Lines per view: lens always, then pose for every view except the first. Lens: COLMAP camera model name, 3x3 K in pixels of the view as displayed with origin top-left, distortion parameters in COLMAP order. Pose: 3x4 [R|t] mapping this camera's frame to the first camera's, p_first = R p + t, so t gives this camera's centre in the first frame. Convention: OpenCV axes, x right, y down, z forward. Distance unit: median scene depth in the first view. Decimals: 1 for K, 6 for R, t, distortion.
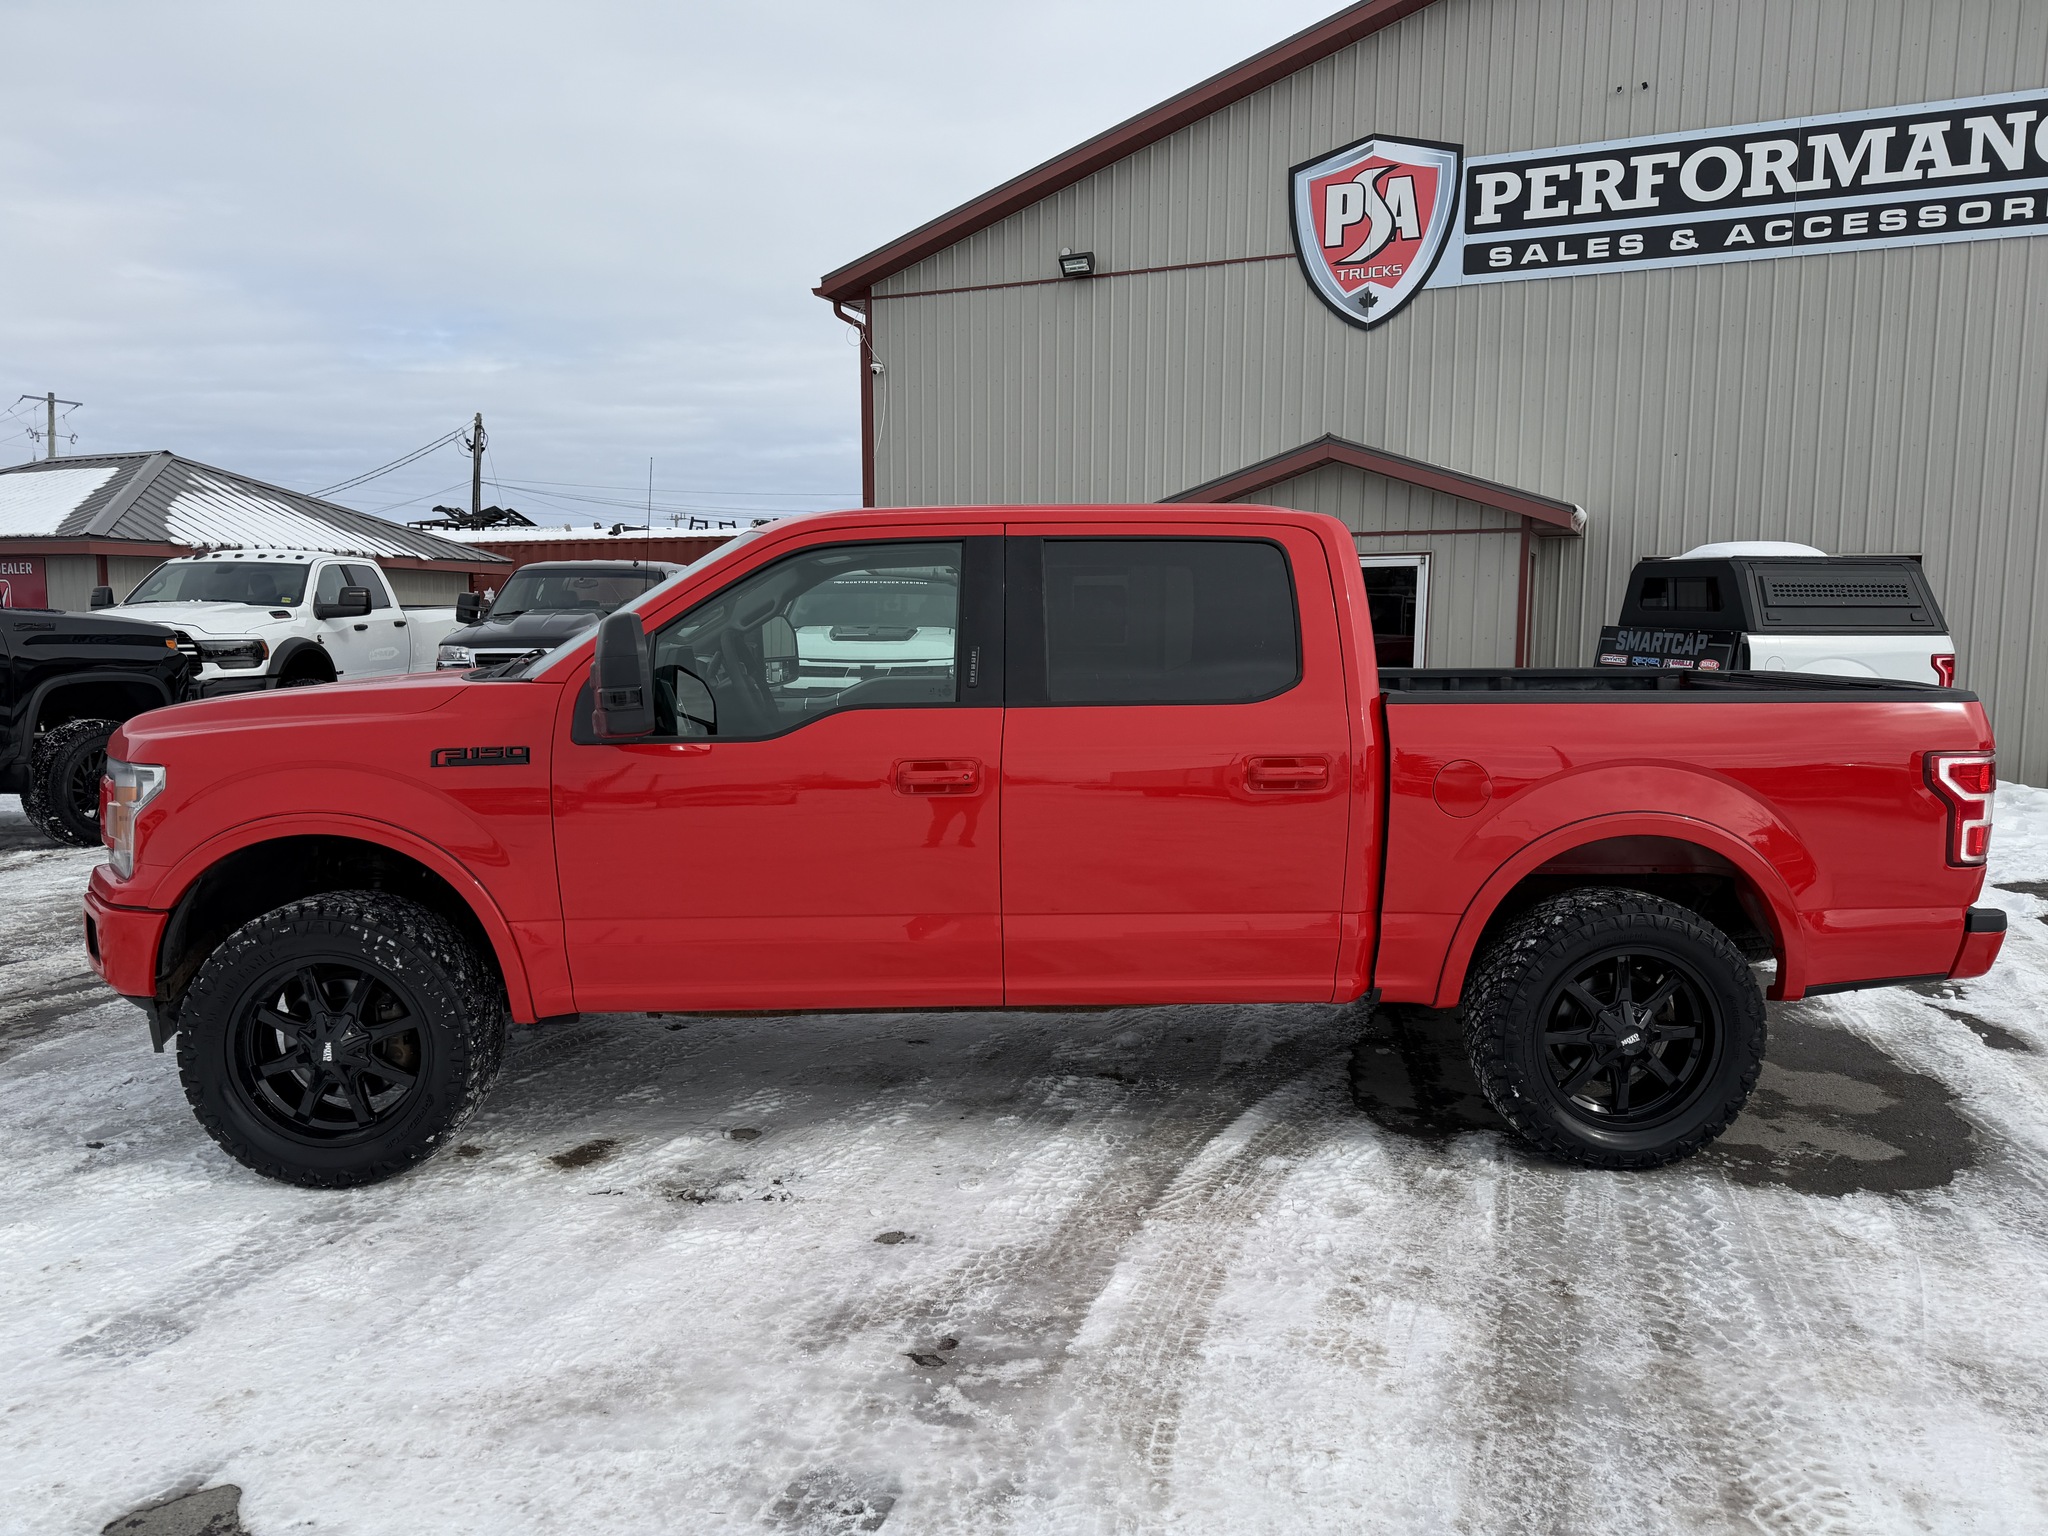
lens RADIAL K [[1445.2, 0, 1026.7], [0, 1445.2, 759.9], [0, 0, 1]] dist [0.035060, -0.030765]
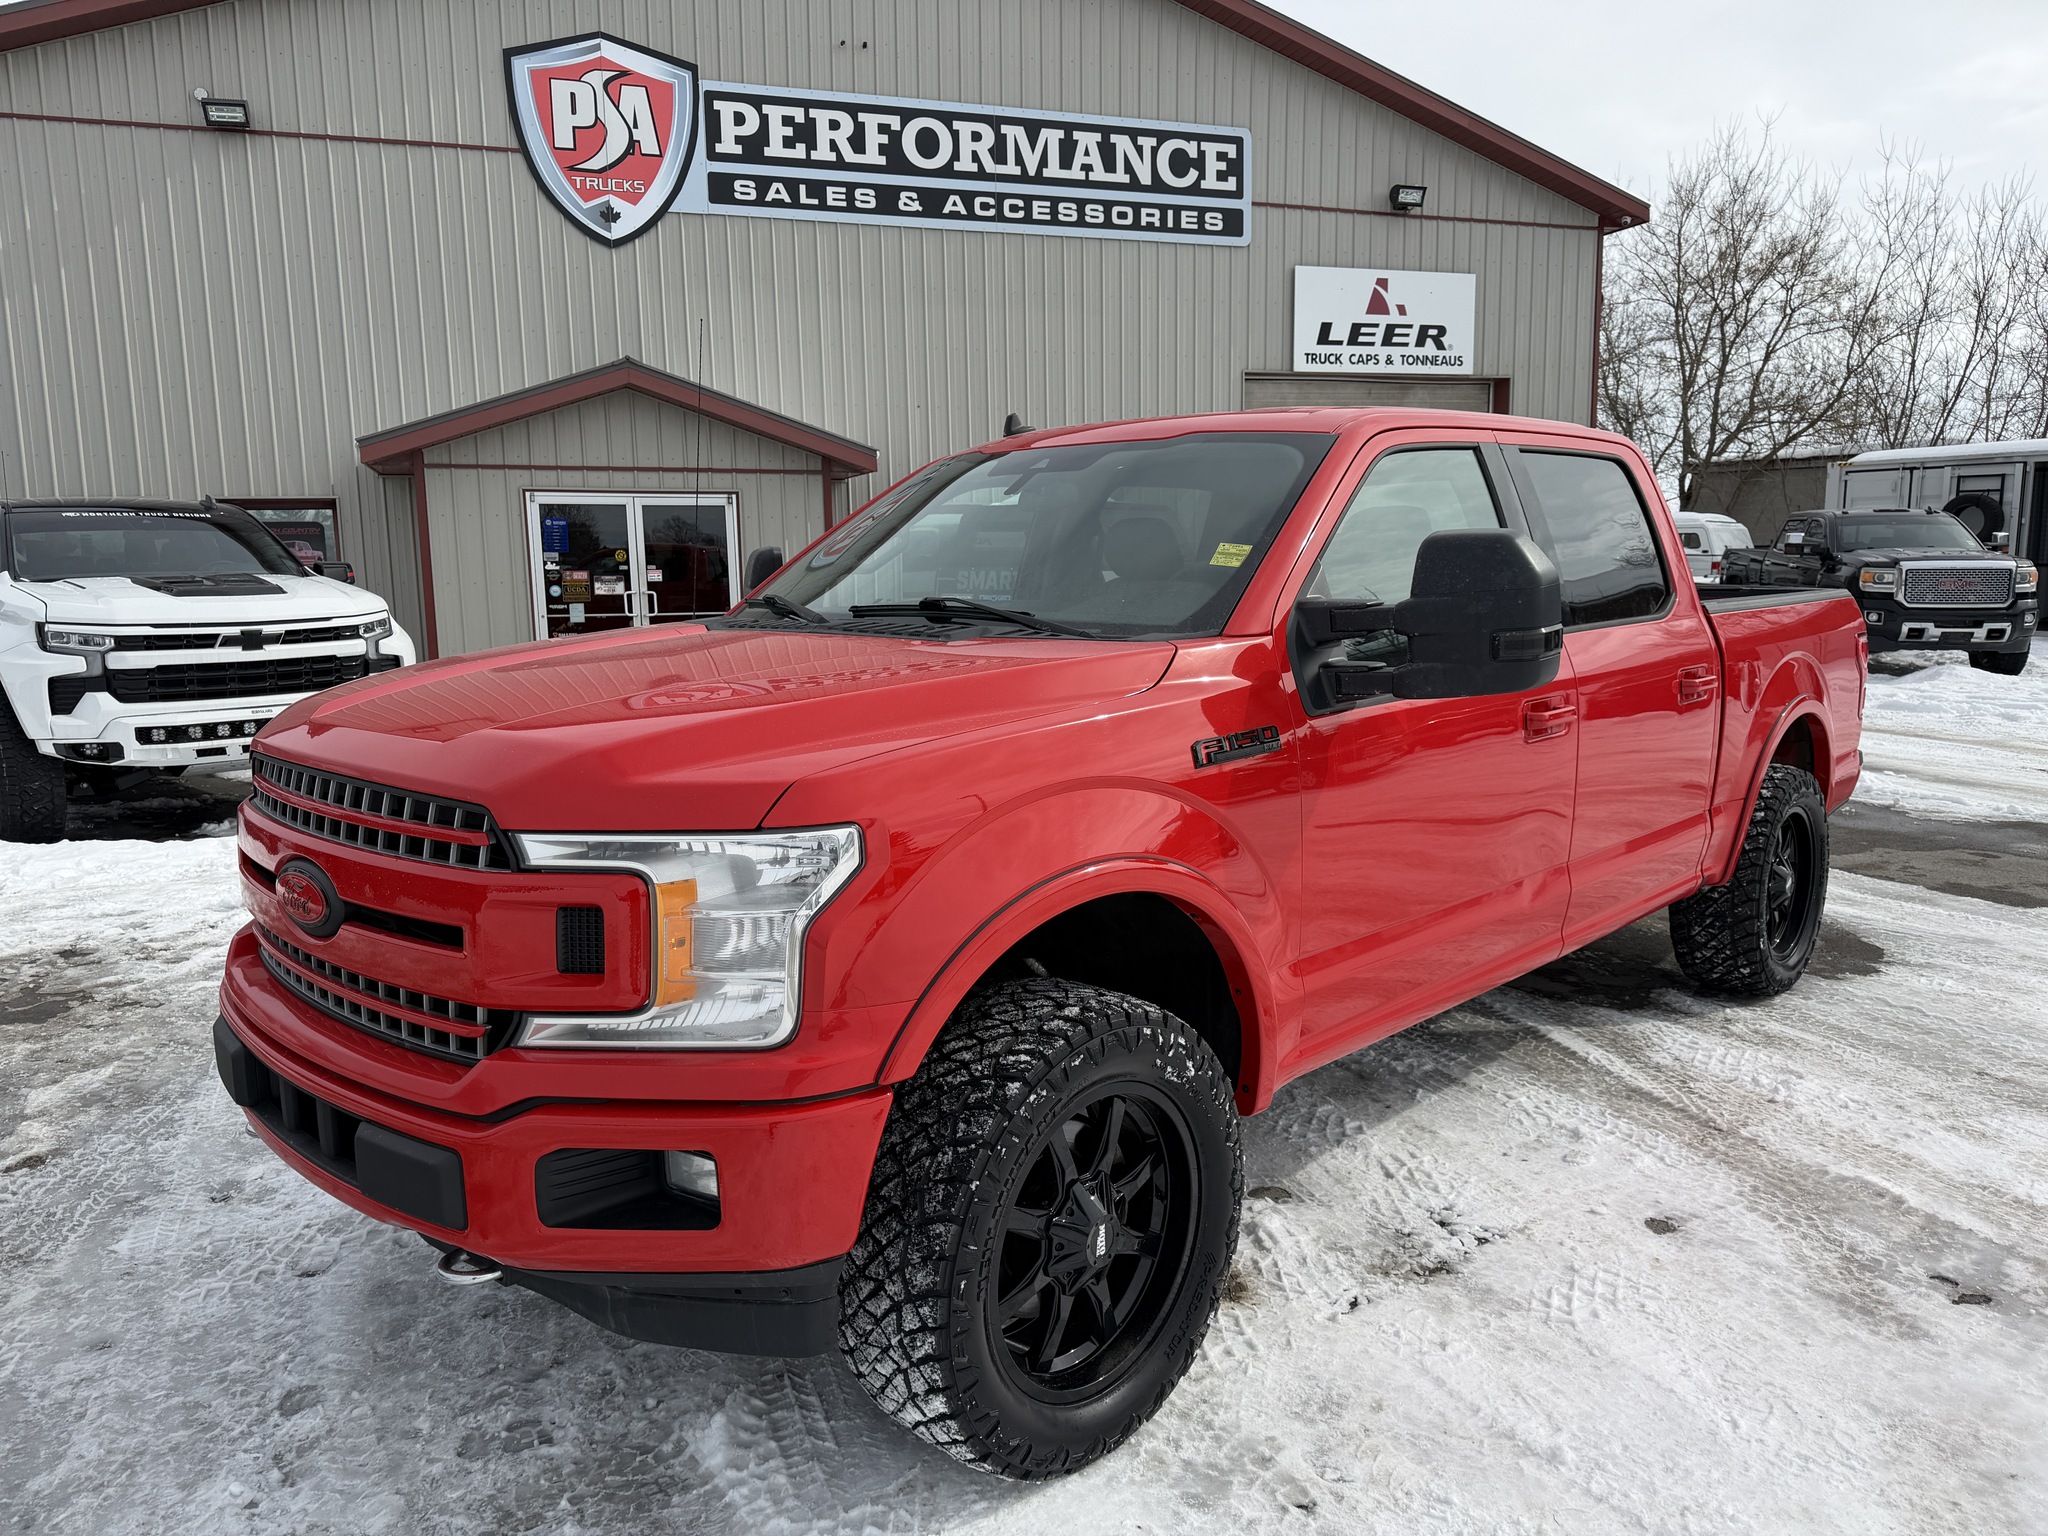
lens RADIAL K [[1465.6, 0, 1025.4], [0, 1465.6, 751.1], [0, 0, 1]] dist [0.025434, -0.031763]
pose [[0.730315, -0.105020, 0.674990, -0.260364], [0.088274, 0.994336, 0.059198, -0.013430], [-0.677383, 0.016351, 0.735449, 0.160694]]
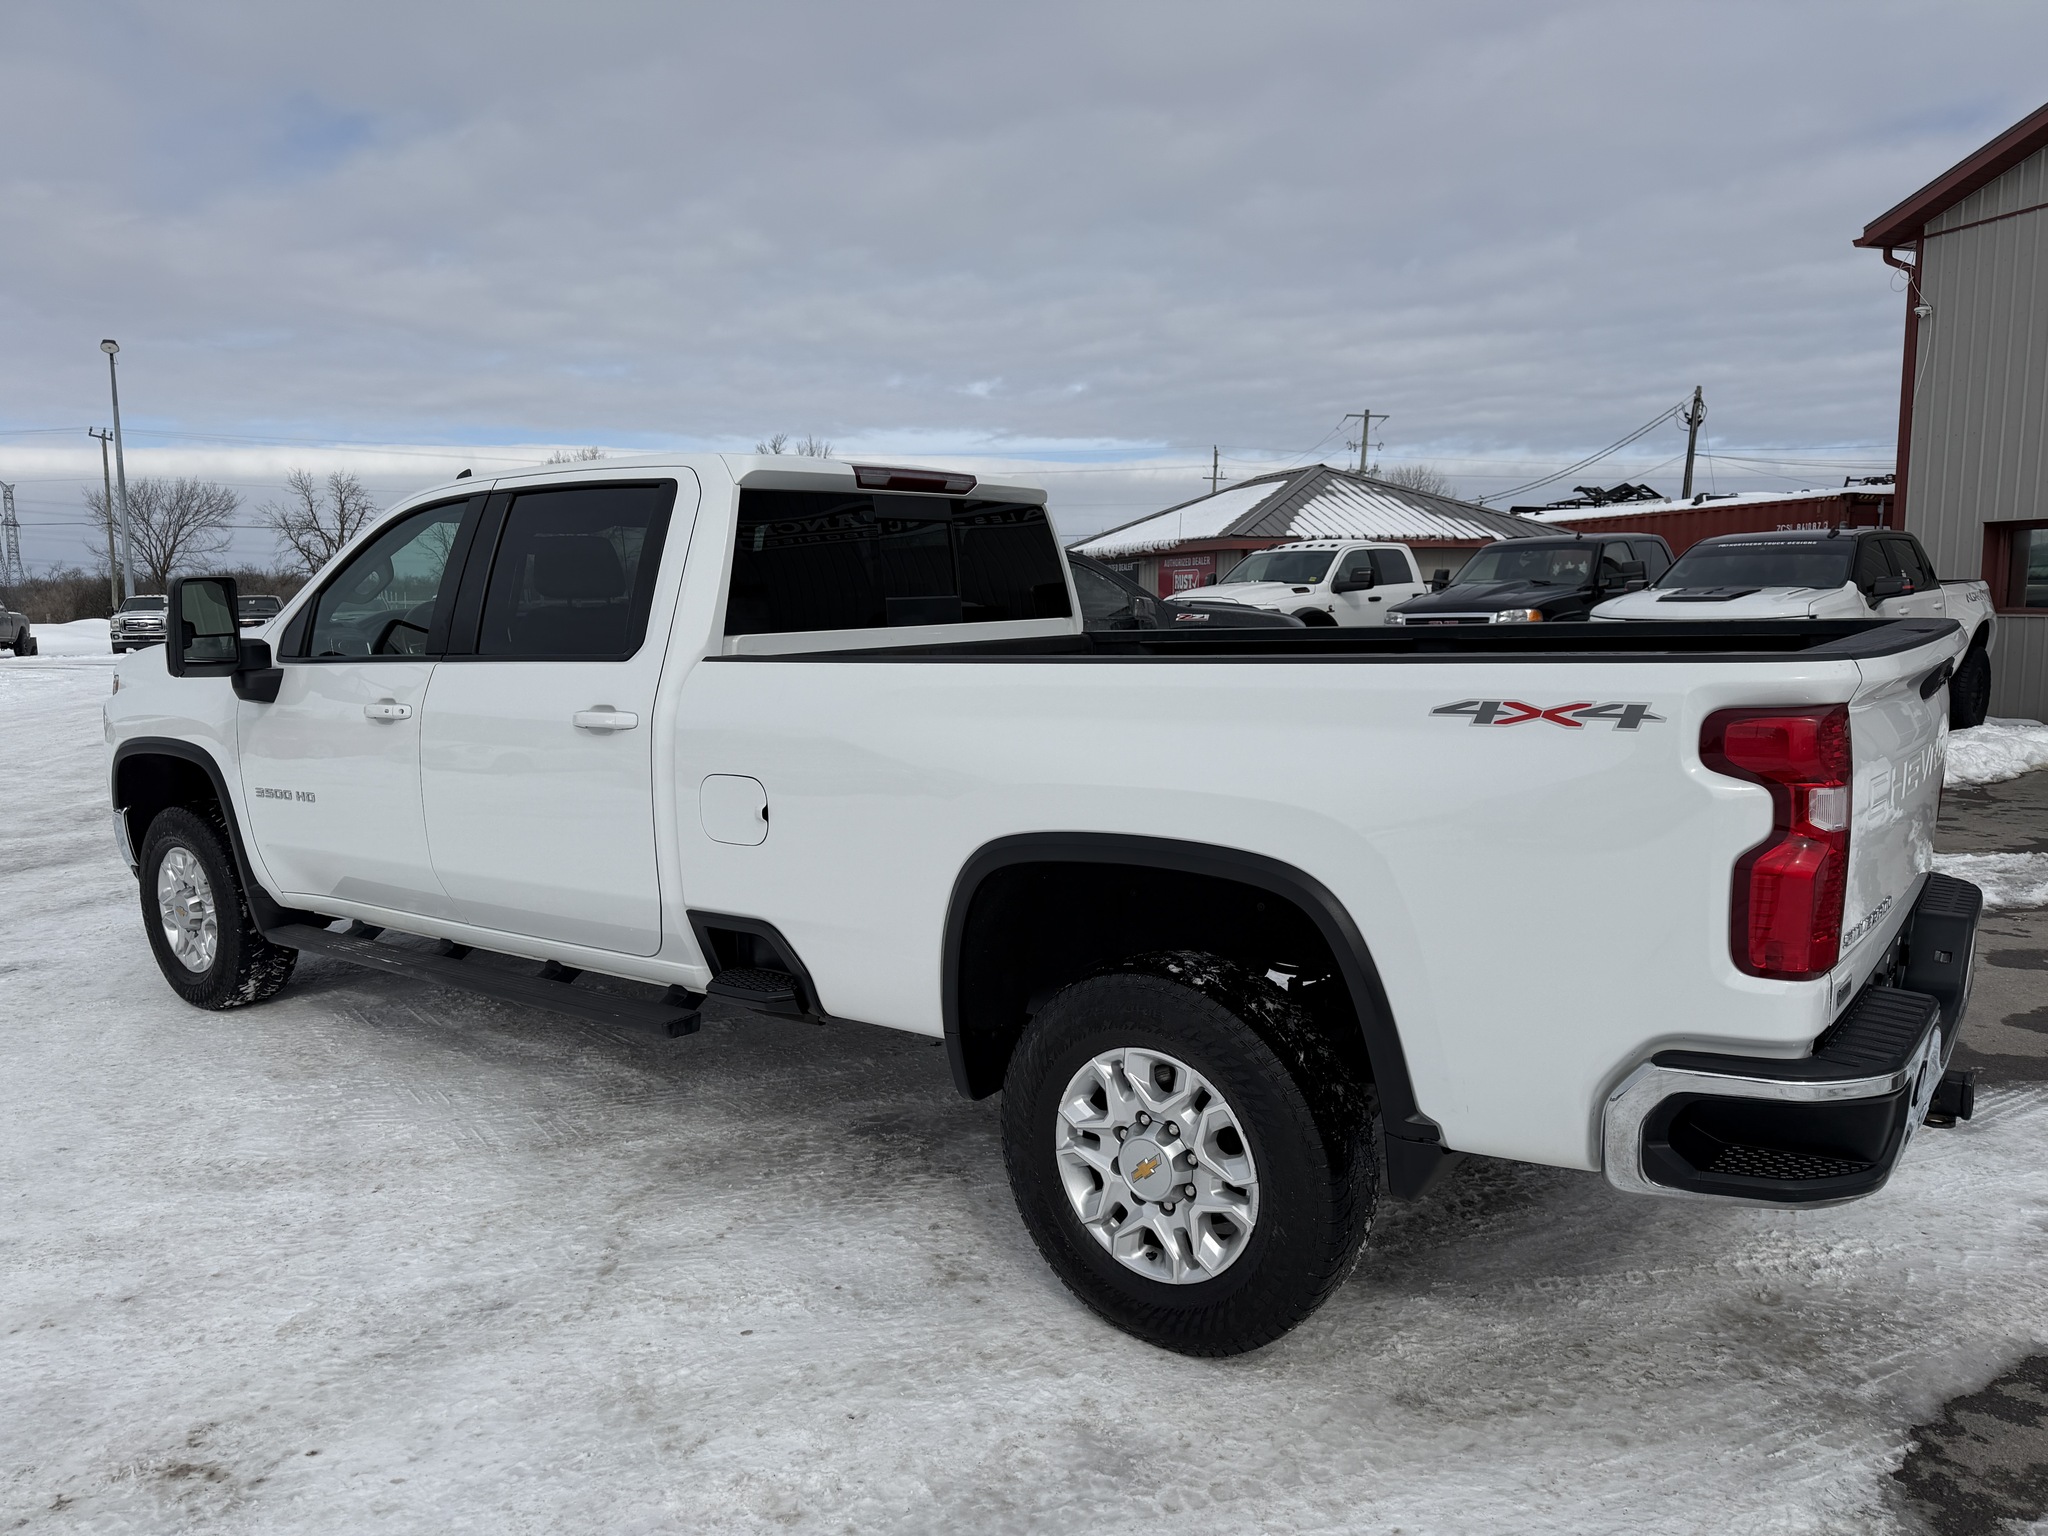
lens RADIAL K [[1459.7, 0, 1030.2], [0, 1459.7, 753.6], [0, 0, 1]] dist [0.027213, -0.030831]
pose [[0.659919, 0.070955, -0.747979, 0.308294], [-0.063175, 0.997245, 0.038864, 0.012291], [0.748676, 0.021607, 0.662584, -0.060180]]
